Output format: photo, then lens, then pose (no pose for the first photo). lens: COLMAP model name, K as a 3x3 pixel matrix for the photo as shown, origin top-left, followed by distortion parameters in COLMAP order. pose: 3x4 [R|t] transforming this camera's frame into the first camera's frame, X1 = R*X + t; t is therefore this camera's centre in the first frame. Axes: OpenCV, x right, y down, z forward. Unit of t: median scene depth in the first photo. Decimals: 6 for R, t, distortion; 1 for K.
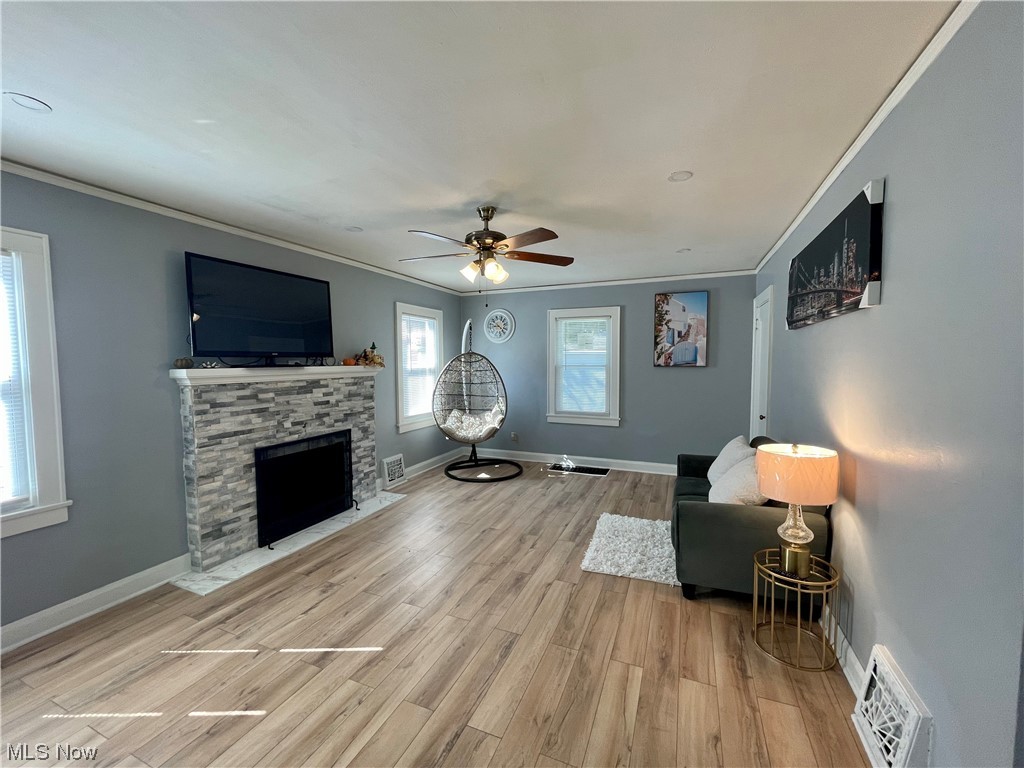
lens RADIAL K [[414.1, 0, 513.6], [0, 414.1, 383.7], [0, 0, 1]] dist [-0.001635, -0.000582]
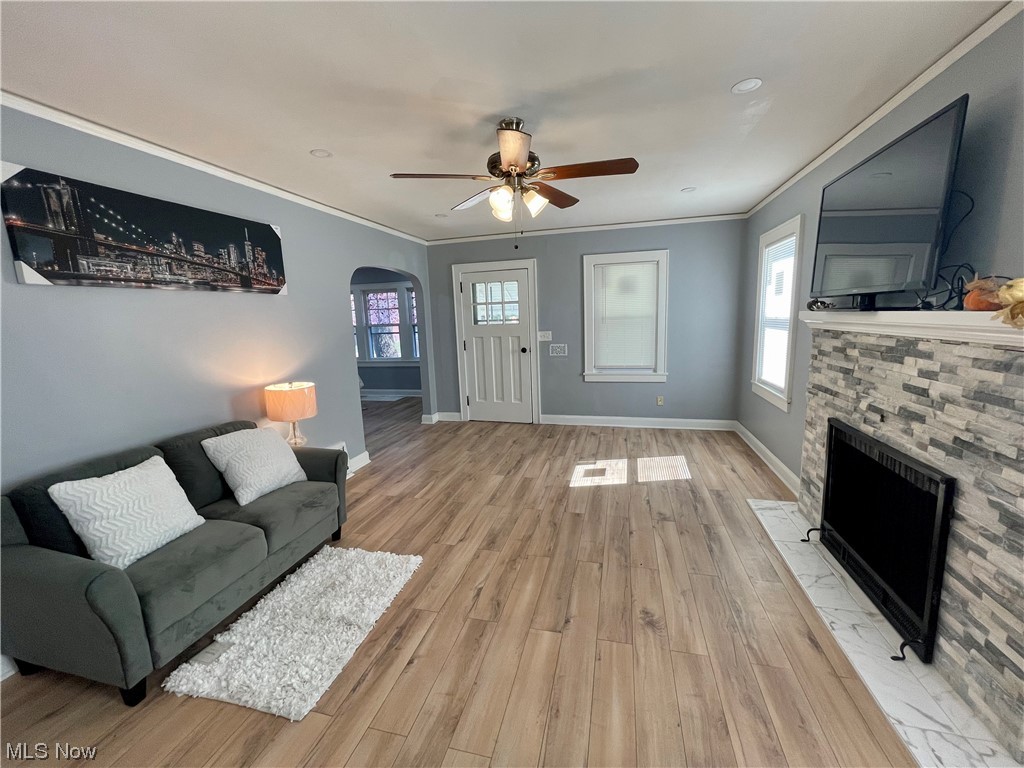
lens RADIAL K [[414.1, 0, 513.6], [0, 414.1, 383.7], [0, 0, 1]] dist [-0.001635, -0.000582]
pose [[-0.988941, 0.064014, -0.133780, 0.056888], [0.033467, 0.975107, 0.219195, -0.086944], [0.144482, 0.212294, -0.966466, 1.538784]]
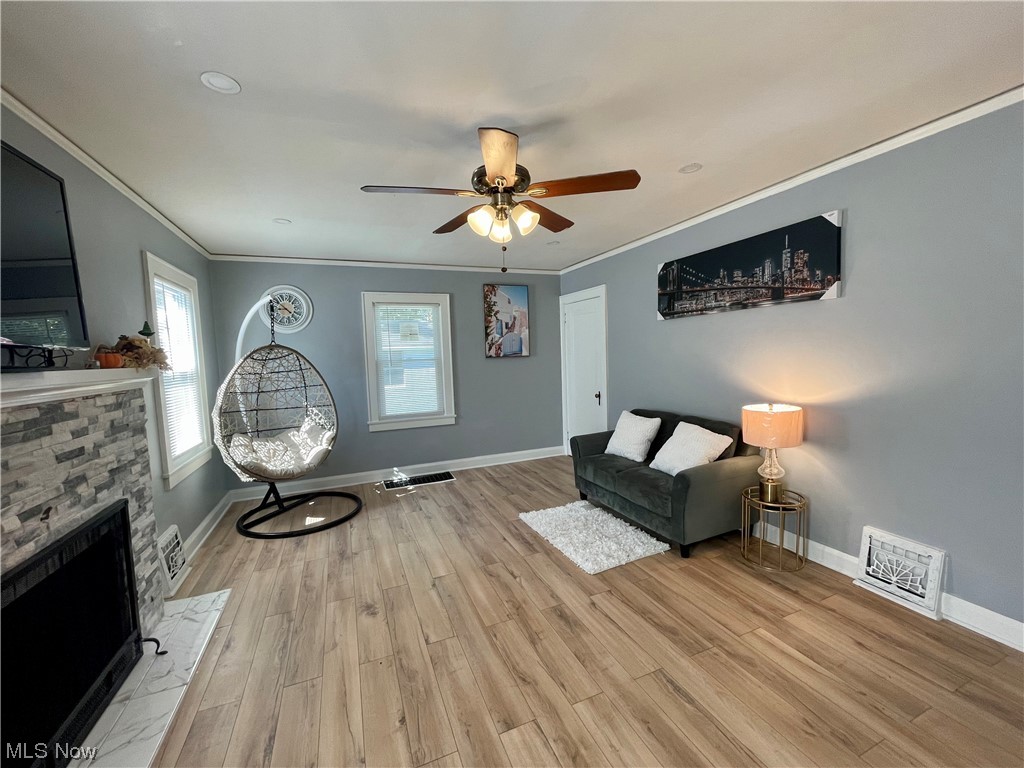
lens RADIAL K [[414.1, 0, 513.6], [0, 414.1, 383.7], [0, 0, 1]] dist [-0.001635, -0.000582]
pose [[0.701456, -0.072495, 0.709016, -0.487096], [0.072552, 0.996909, 0.030152, -0.007886], [-0.709010, 0.030290, 0.704547, 0.398359]]
